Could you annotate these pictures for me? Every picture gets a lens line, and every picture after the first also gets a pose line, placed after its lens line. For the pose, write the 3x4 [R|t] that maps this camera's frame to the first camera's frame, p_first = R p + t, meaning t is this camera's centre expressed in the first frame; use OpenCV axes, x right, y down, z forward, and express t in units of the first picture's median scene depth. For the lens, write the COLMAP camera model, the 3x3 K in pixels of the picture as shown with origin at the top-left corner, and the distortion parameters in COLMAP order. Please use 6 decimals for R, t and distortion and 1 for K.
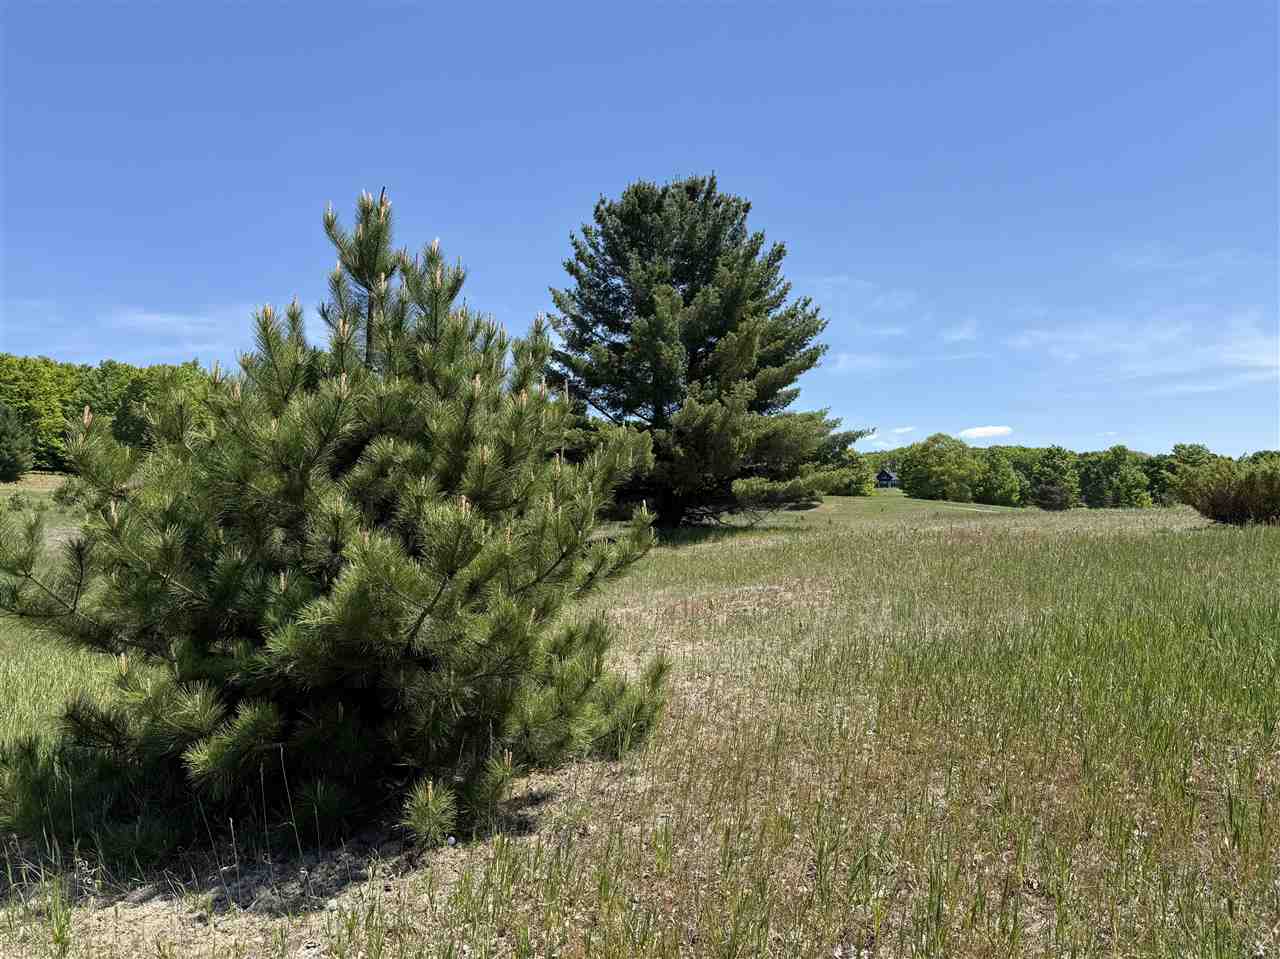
lens RADIAL K [[880.7, 0, 640.0], [0, 880.7, 479.5], [0, 0, 1]] dist [0.122556, -0.141470]
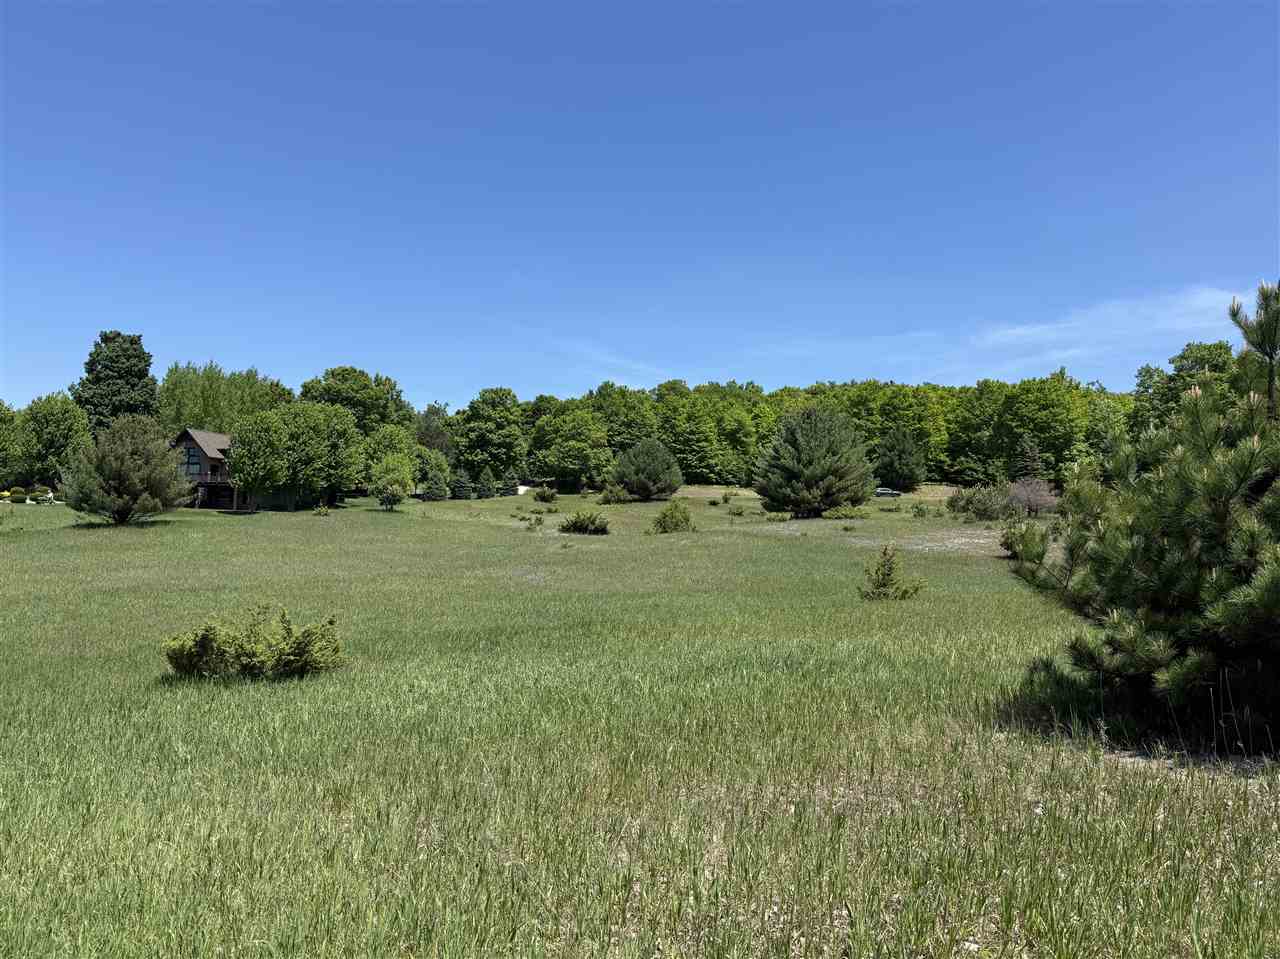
lens RADIAL K [[898.8, 0, 637.3], [0, 898.8, 489.3], [0, 0, 1]] dist [0.126577, -0.157290]
pose [[0.628916, -0.020537, -0.777202, 0.160178], [0.024481, 0.999678, -0.006605, -0.034419], [0.777088, -0.014873, 0.629216, -0.581828]]
